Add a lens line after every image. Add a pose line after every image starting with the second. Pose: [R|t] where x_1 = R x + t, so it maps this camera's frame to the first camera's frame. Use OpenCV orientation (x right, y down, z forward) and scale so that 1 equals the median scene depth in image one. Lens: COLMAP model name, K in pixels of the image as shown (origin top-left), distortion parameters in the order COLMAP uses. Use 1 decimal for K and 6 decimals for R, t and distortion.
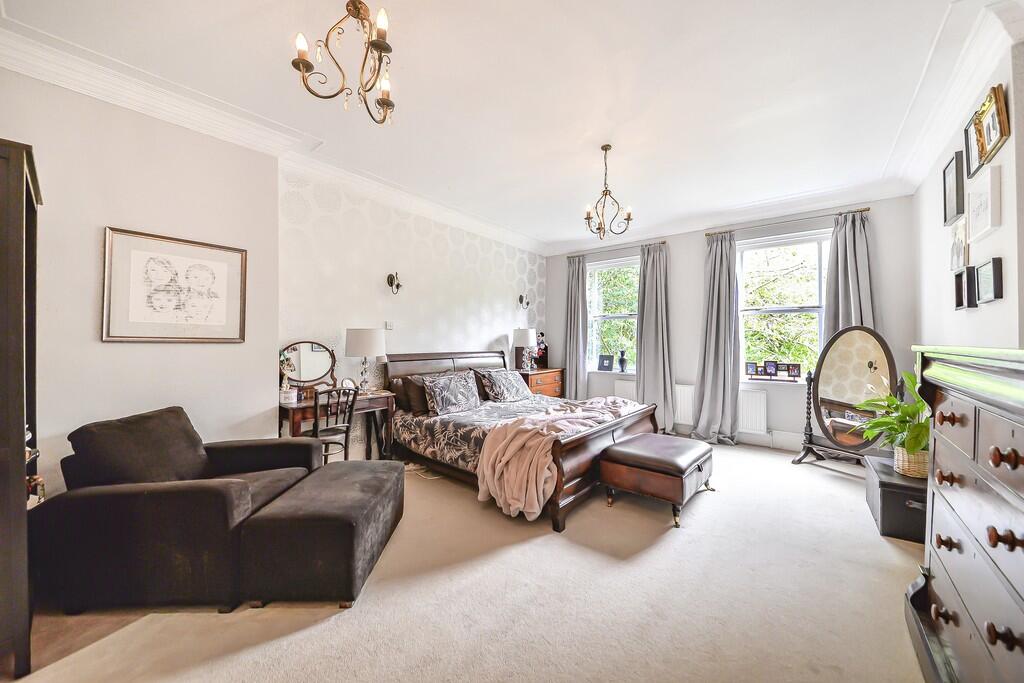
lens RADIAL K [[362.2, 0, 513.3], [0, 362.2, 325.3], [0, 0, 1]] dist [0.024382, -0.000031]
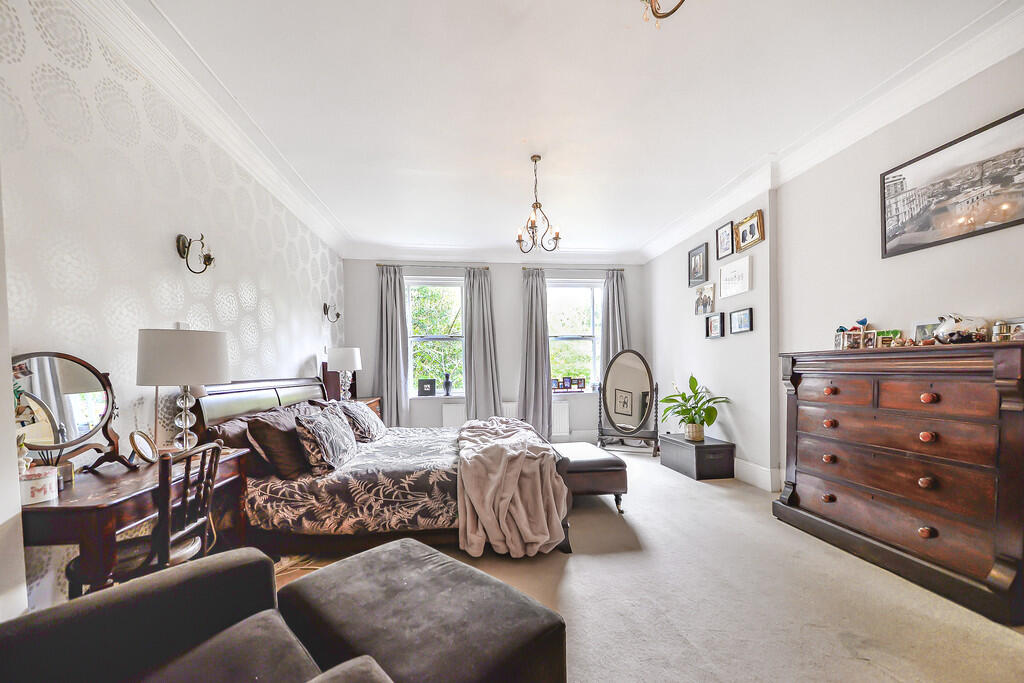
lens RADIAL K [[384.6, 0, 505.5], [0, 384.6, 358.7], [0, 0, 1]] dist [0.002535, -0.000134]
pose [[0.680689, 0.008876, 0.732519, -0.483321], [-0.015505, 0.999877, 0.002292, 0.037982], [-0.732409, -0.012918, 0.680743, 0.287836]]
